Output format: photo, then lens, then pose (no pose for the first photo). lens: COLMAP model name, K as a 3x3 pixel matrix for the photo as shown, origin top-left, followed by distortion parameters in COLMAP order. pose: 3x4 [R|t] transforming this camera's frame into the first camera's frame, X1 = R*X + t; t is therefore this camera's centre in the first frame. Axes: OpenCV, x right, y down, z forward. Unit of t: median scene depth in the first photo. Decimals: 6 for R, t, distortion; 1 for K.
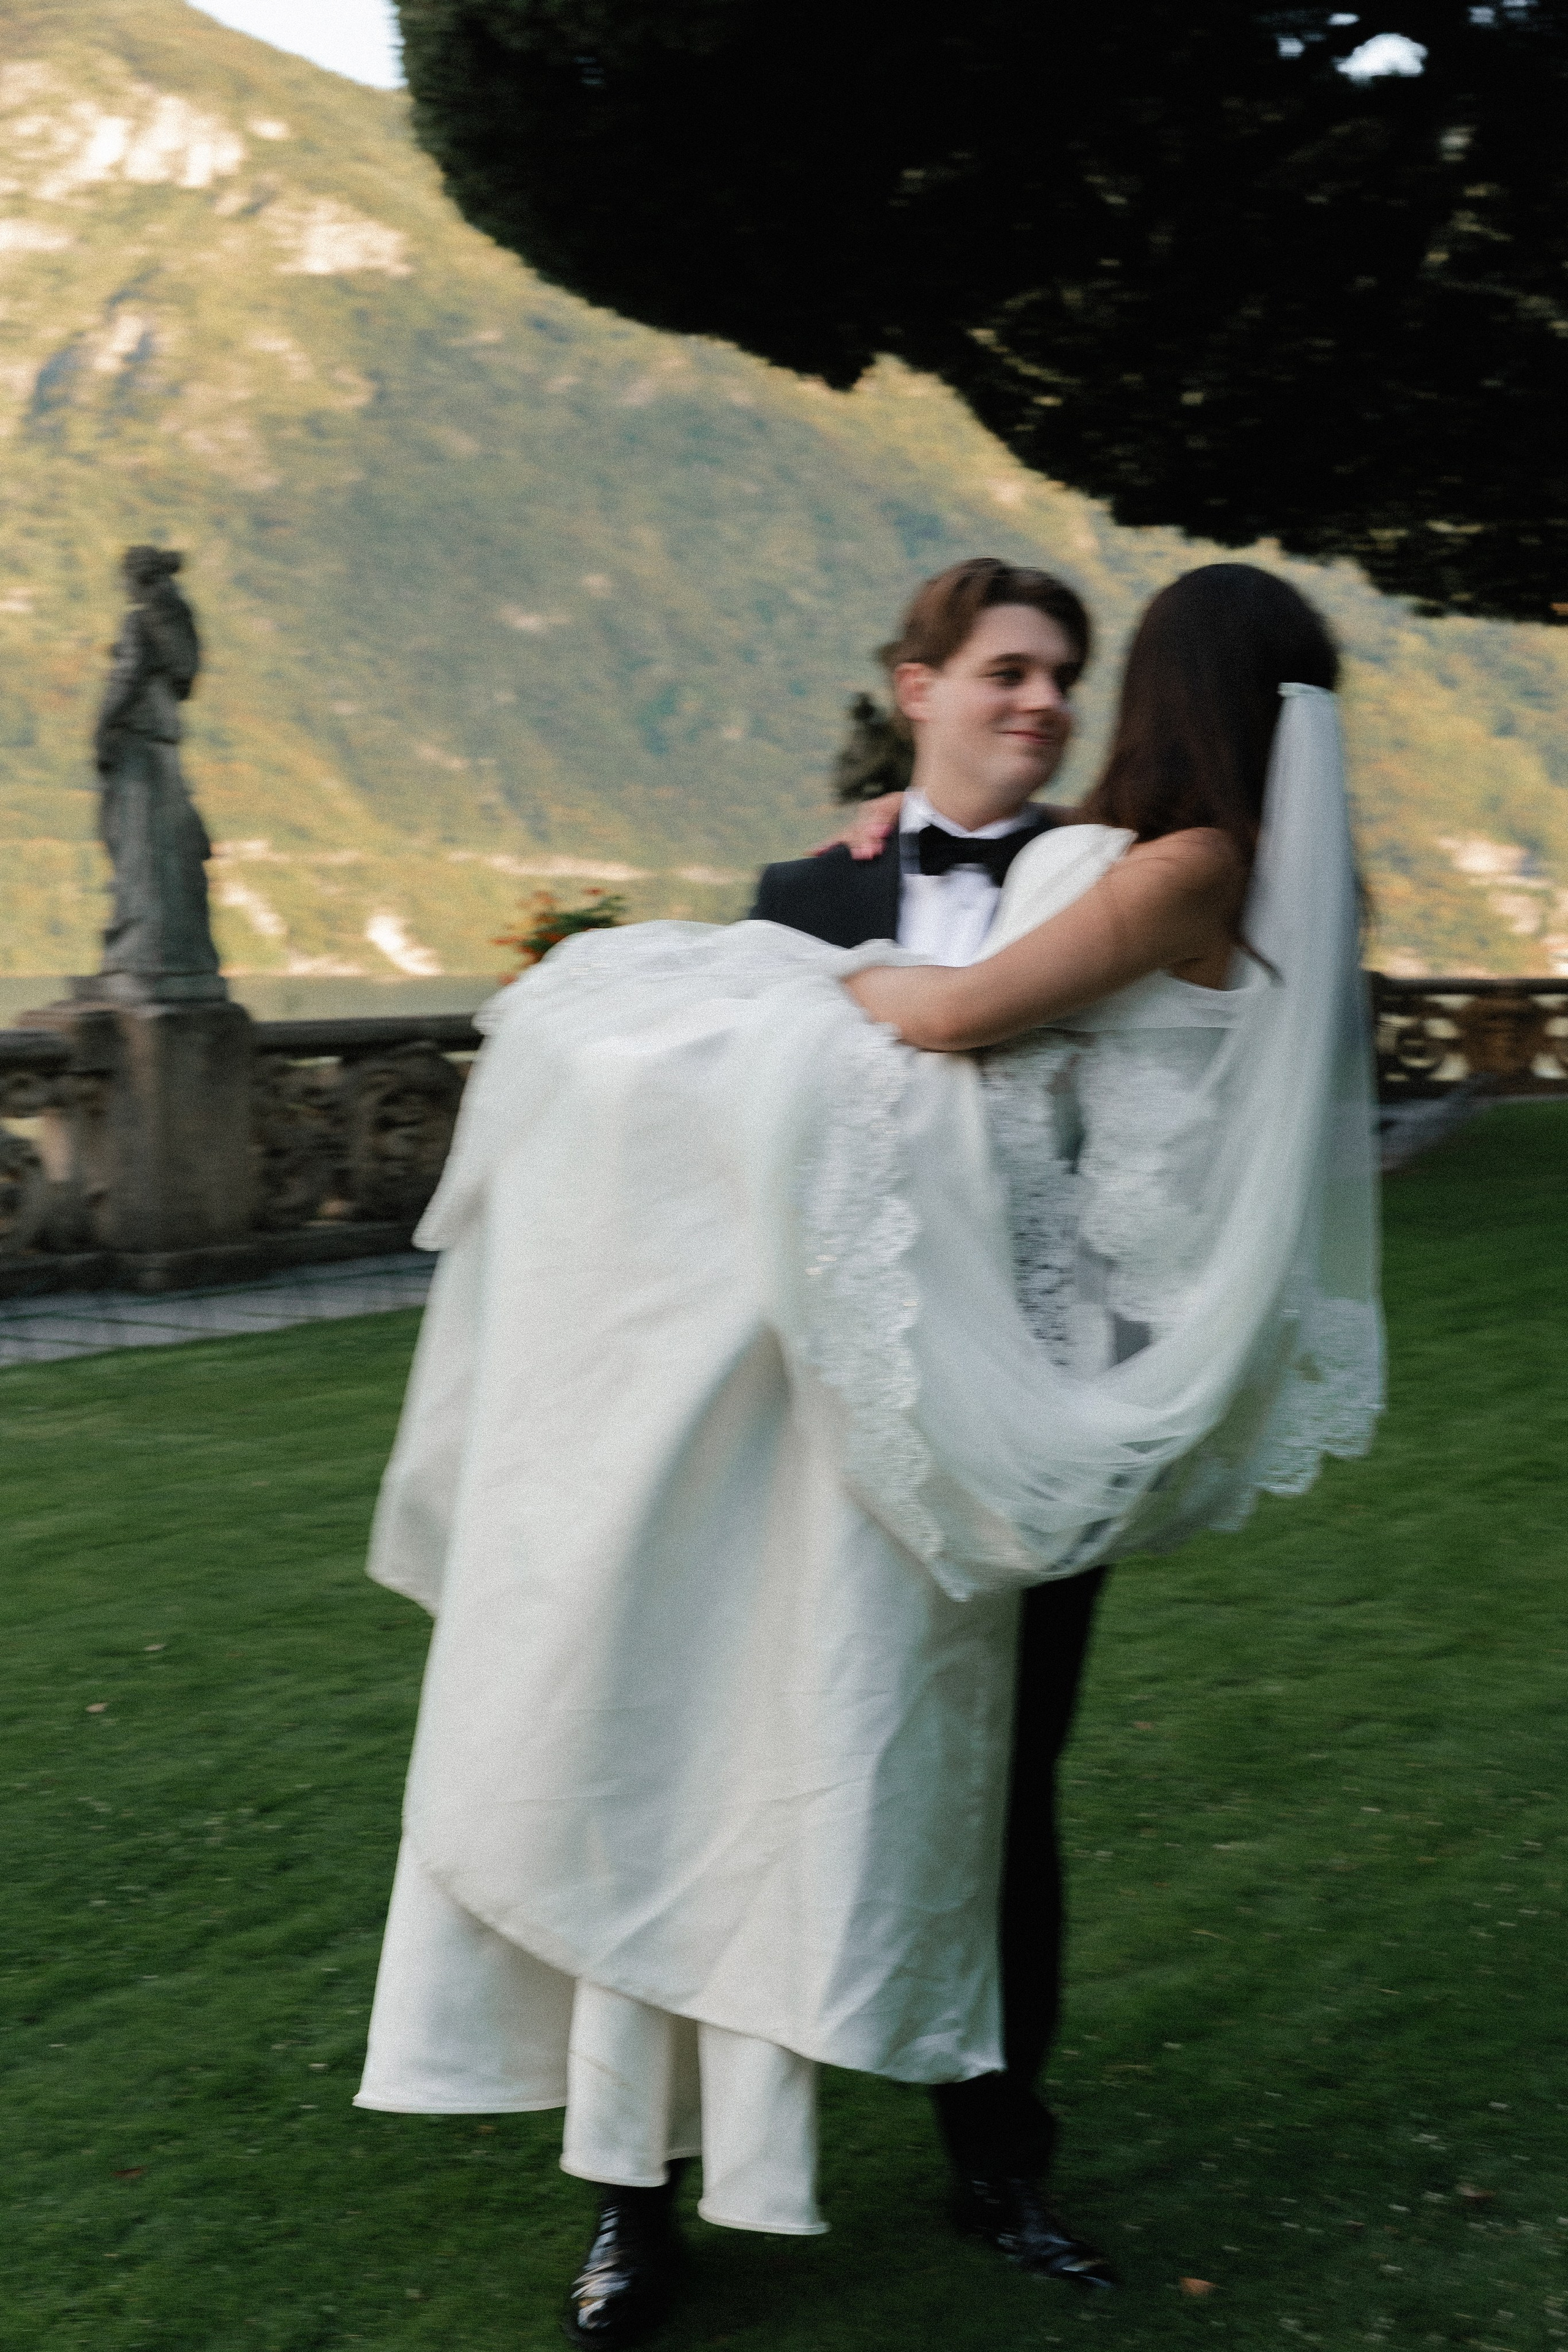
lens RADIAL K [[3452.6, 0, 765.8], [0, 3452.6, 1176.2], [0, 0, 1]] dist [0.015660, -0.003803]
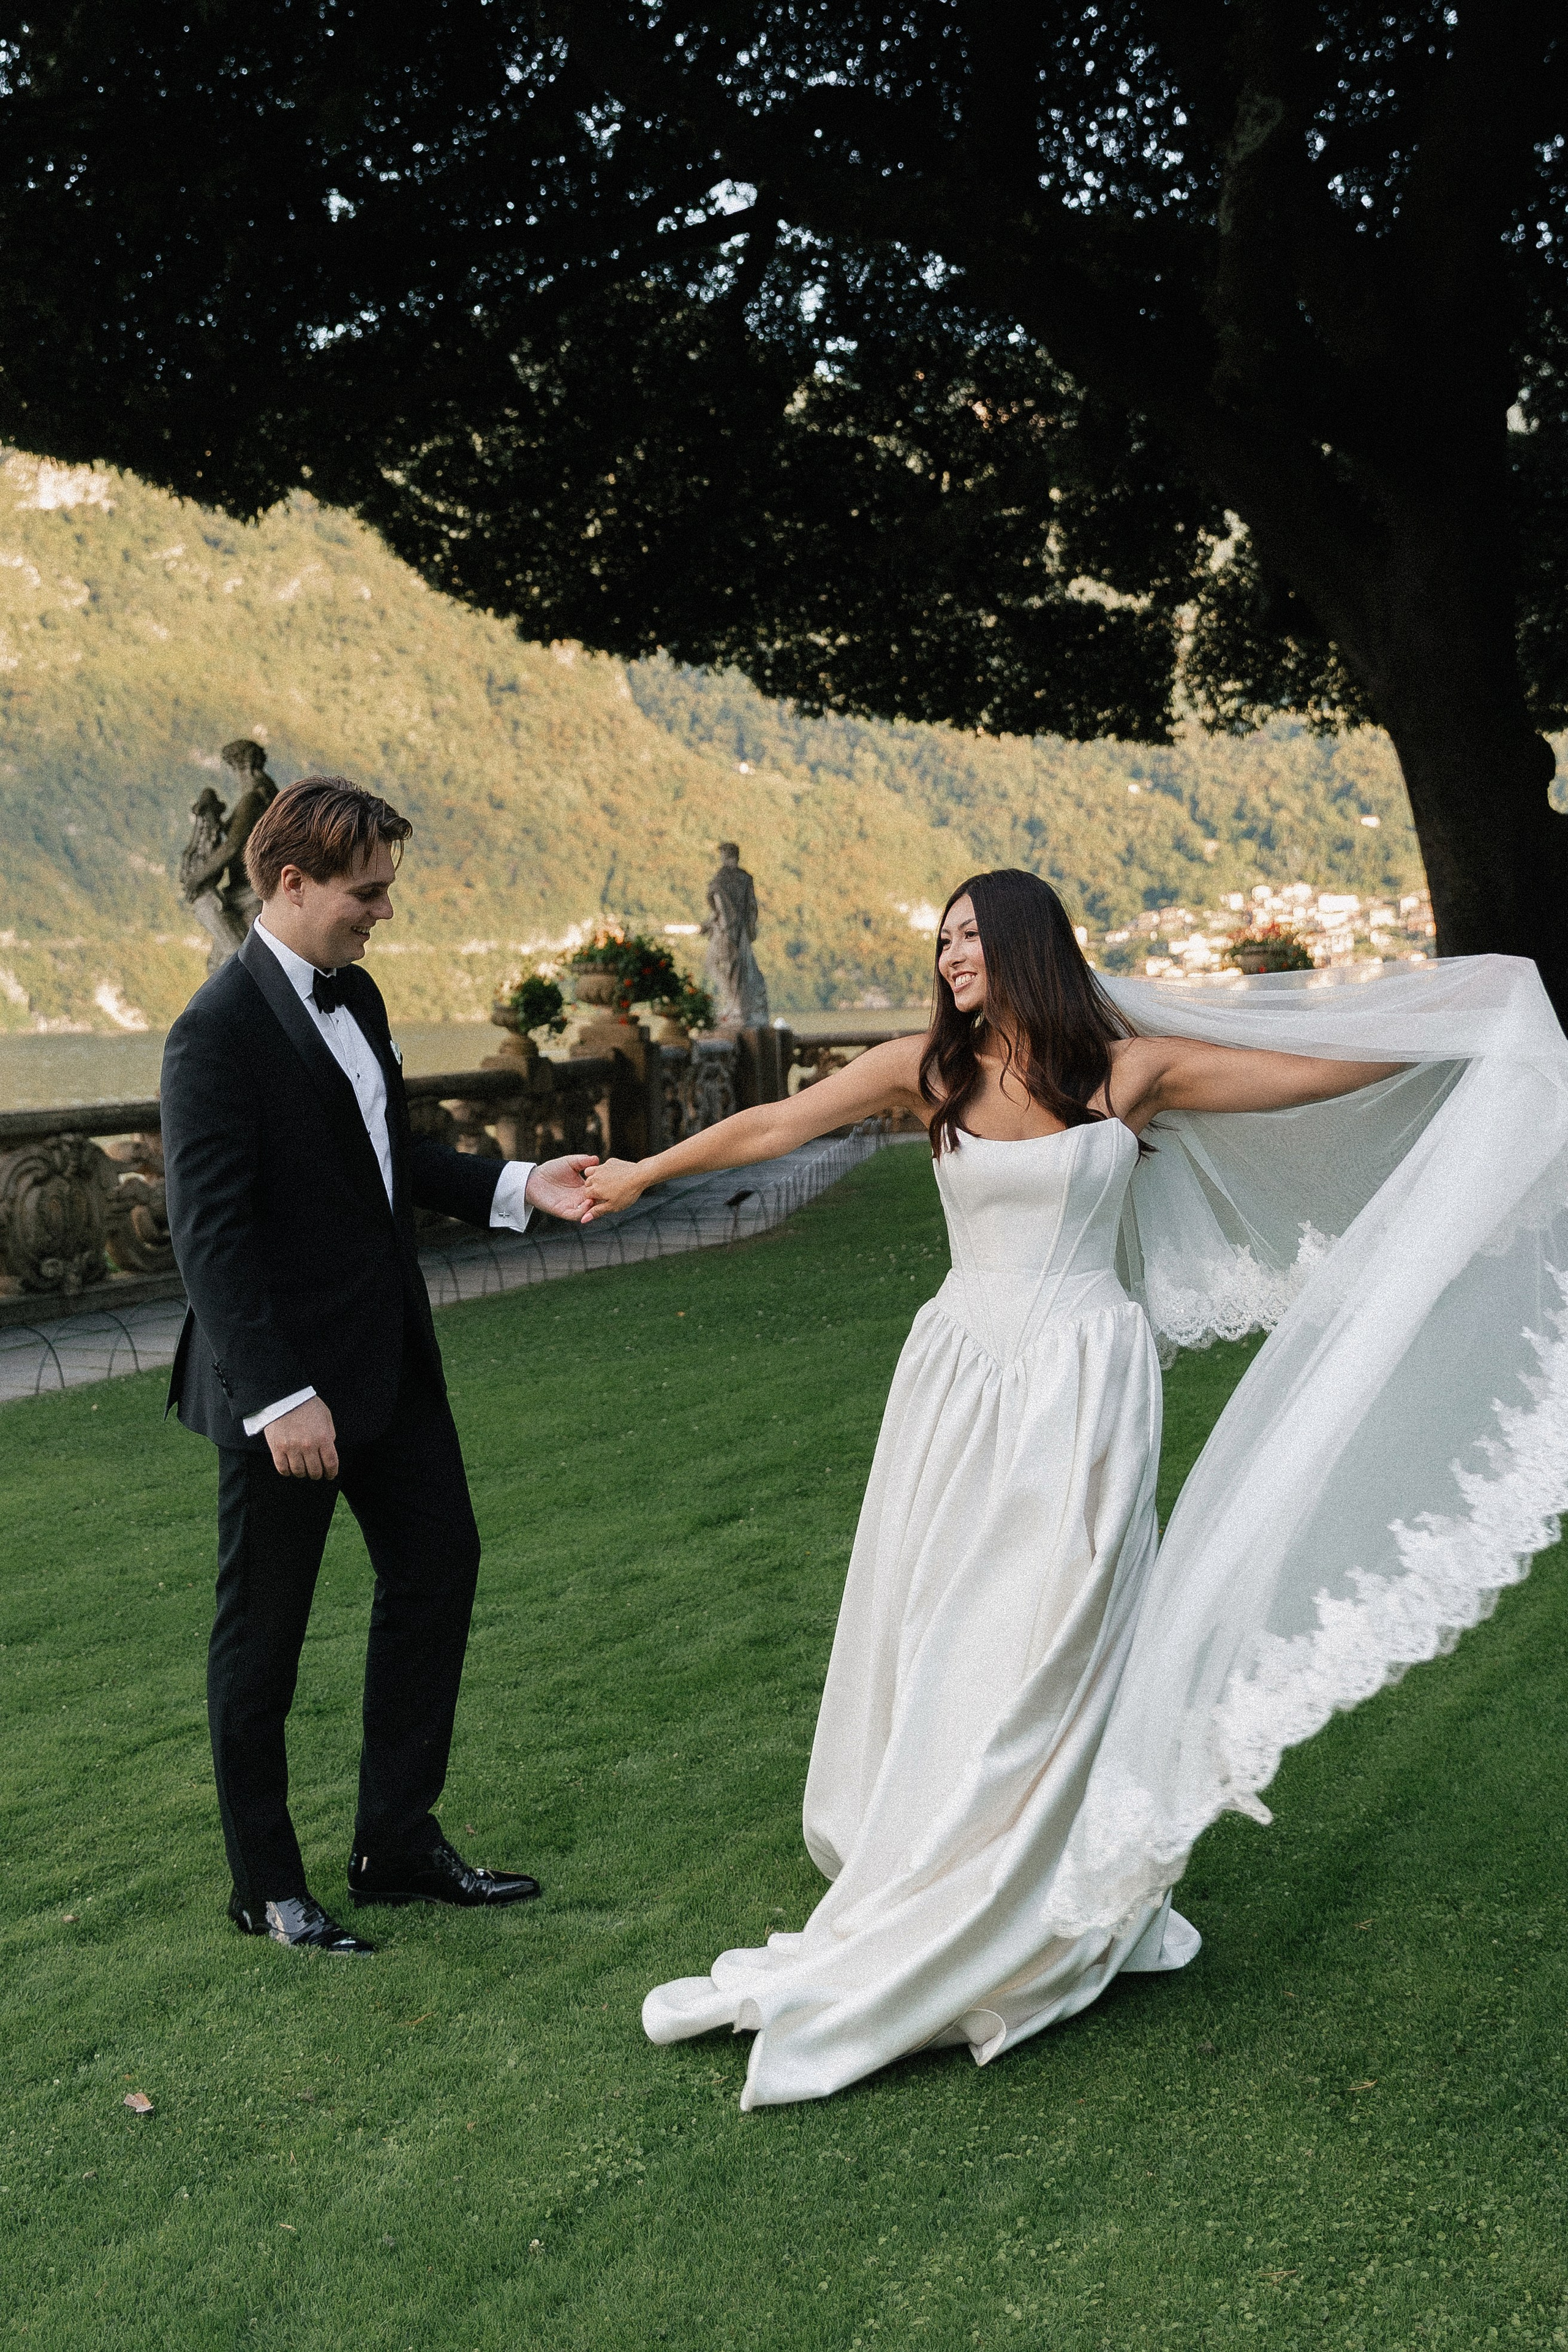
lens RADIAL K [[2601.1, 0, 511.4], [0, 2601.1, 1001.4], [0, 0, 1]] dist [0.002356, -0.008130]
pose [[0.998585, -0.030562, 0.043525, 0.057391], [0.033323, 0.997380, -0.064208, -0.018108], [-0.041448, 0.065567, 0.996987, 0.166883]]
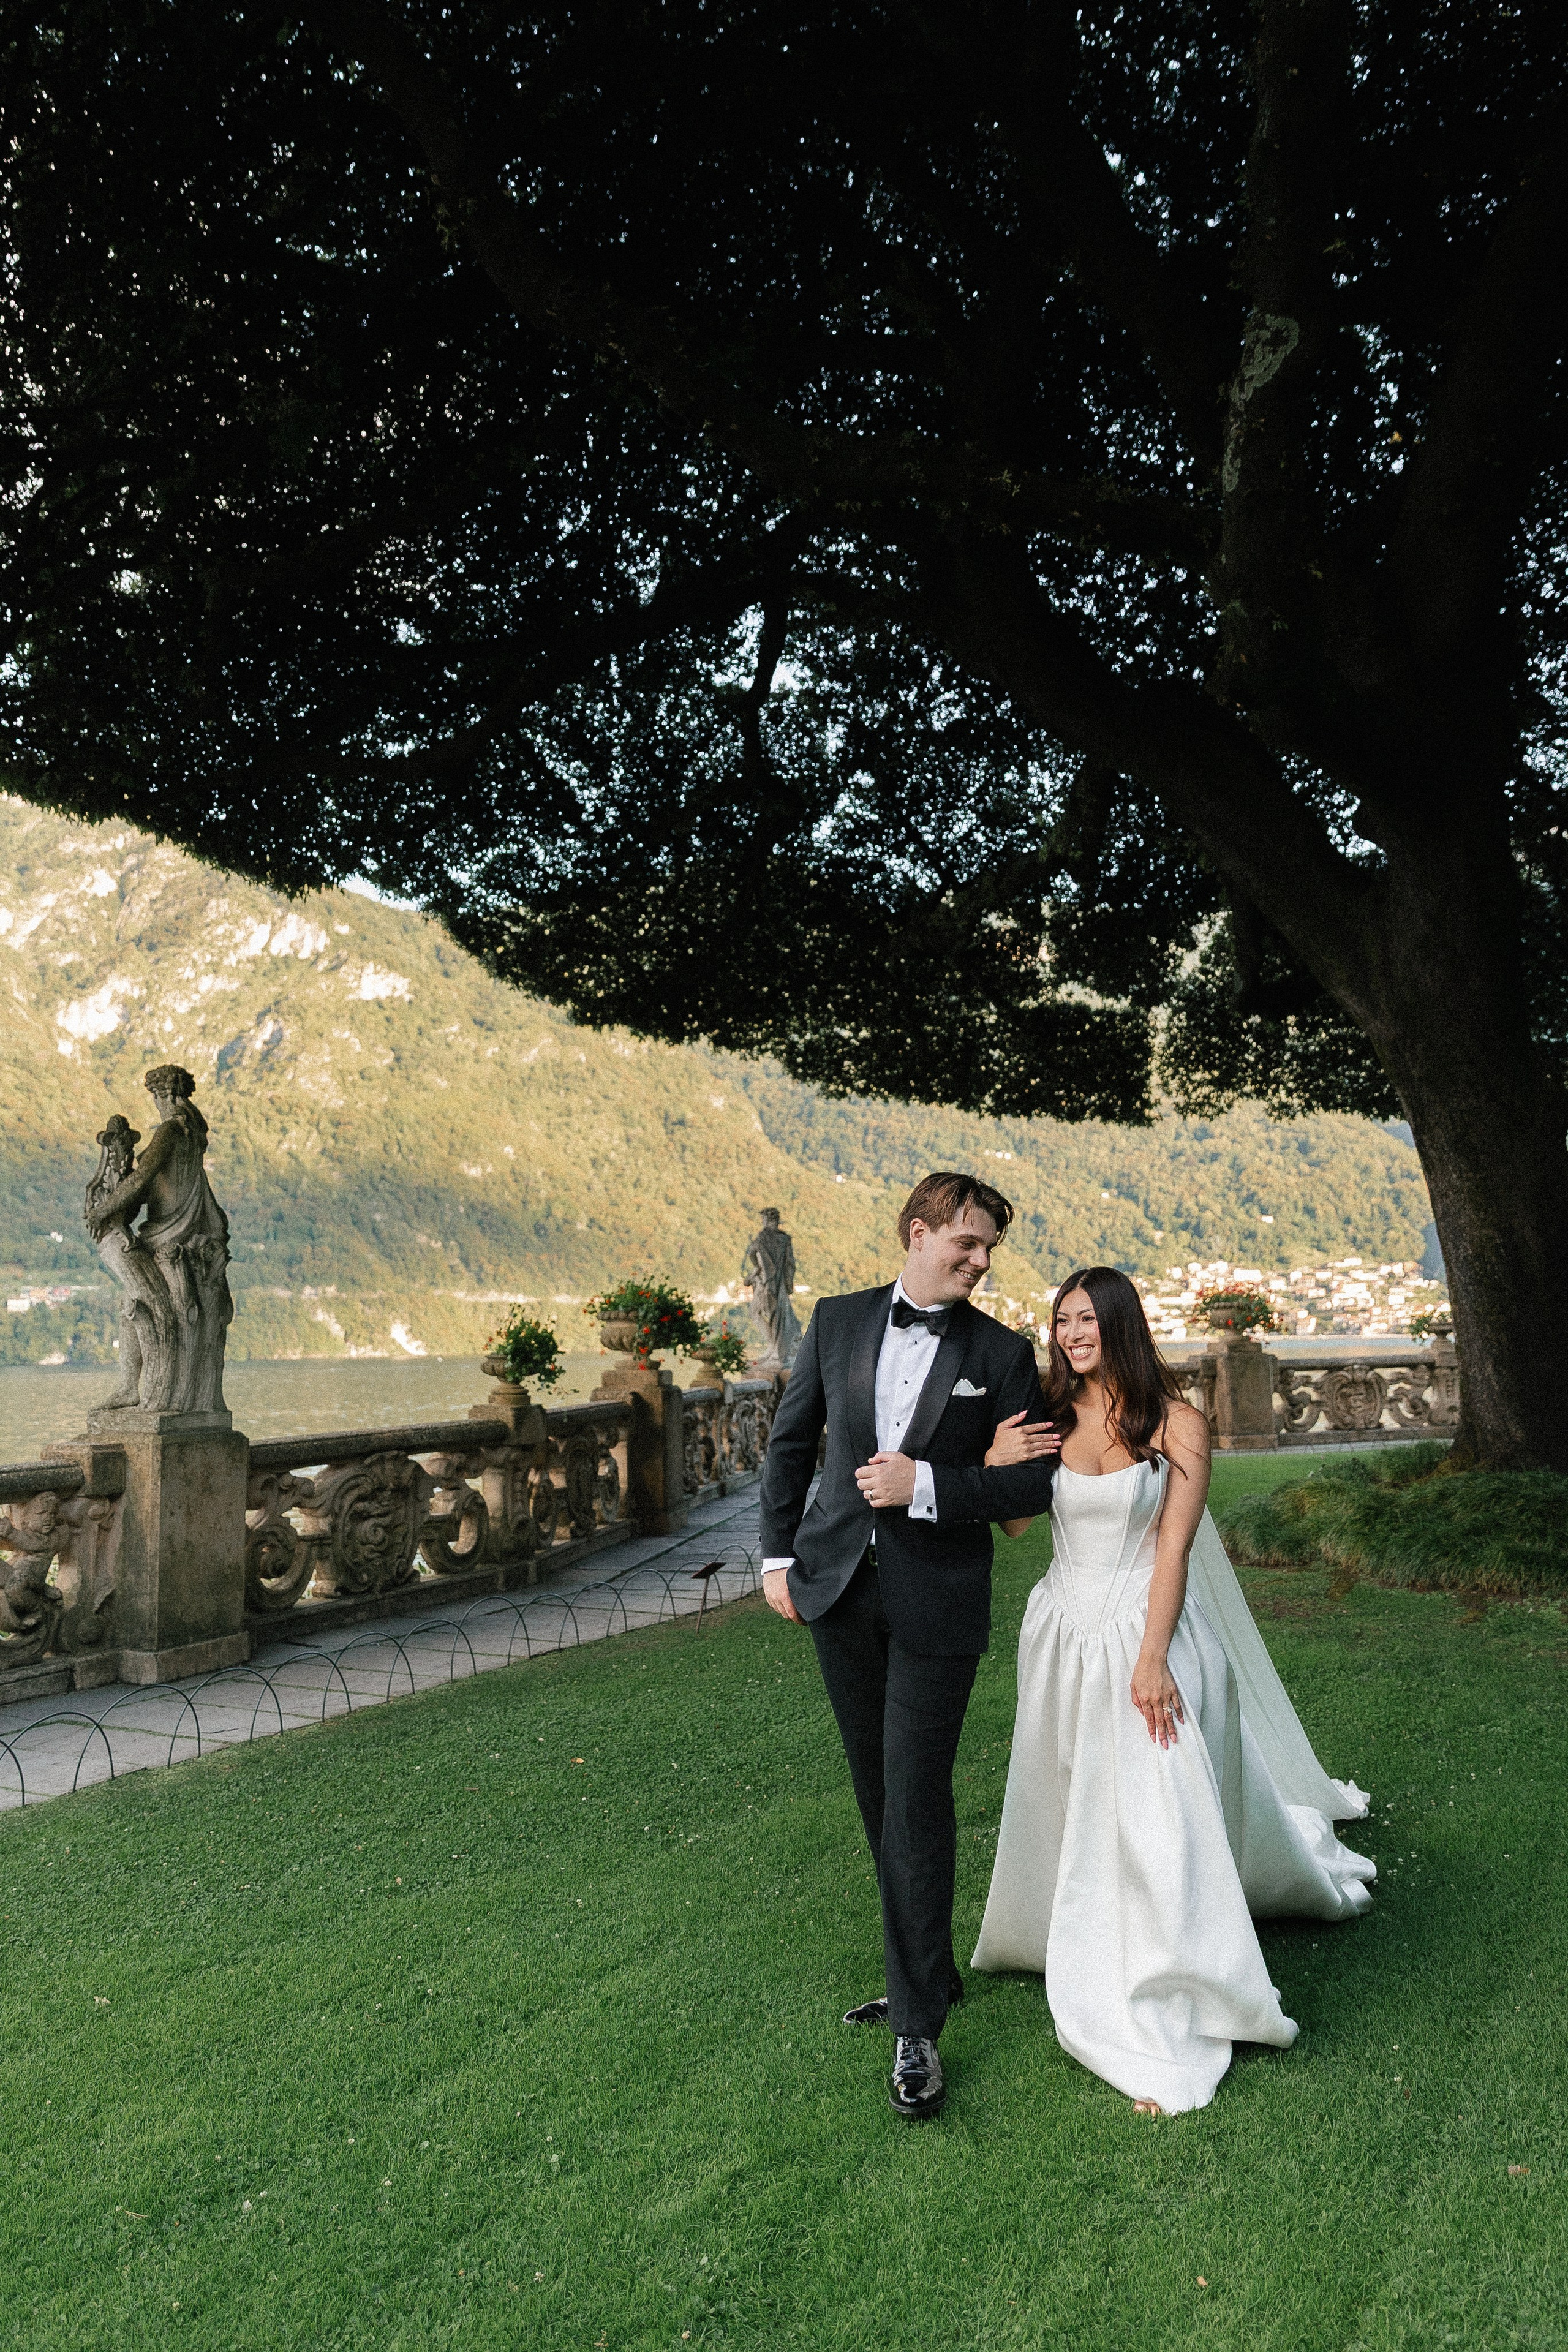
lens RADIAL K [[1779.1, 0, 694.2], [0, 1779.1, 1141.0], [0, 0, 1]] dist [0.025193, -0.010453]
pose [[0.998415, -0.016521, 0.053806, 0.108987], [0.025622, 0.984567, -0.173121, -0.032775], [-0.050116, 0.174225, 0.983430, 0.365420]]
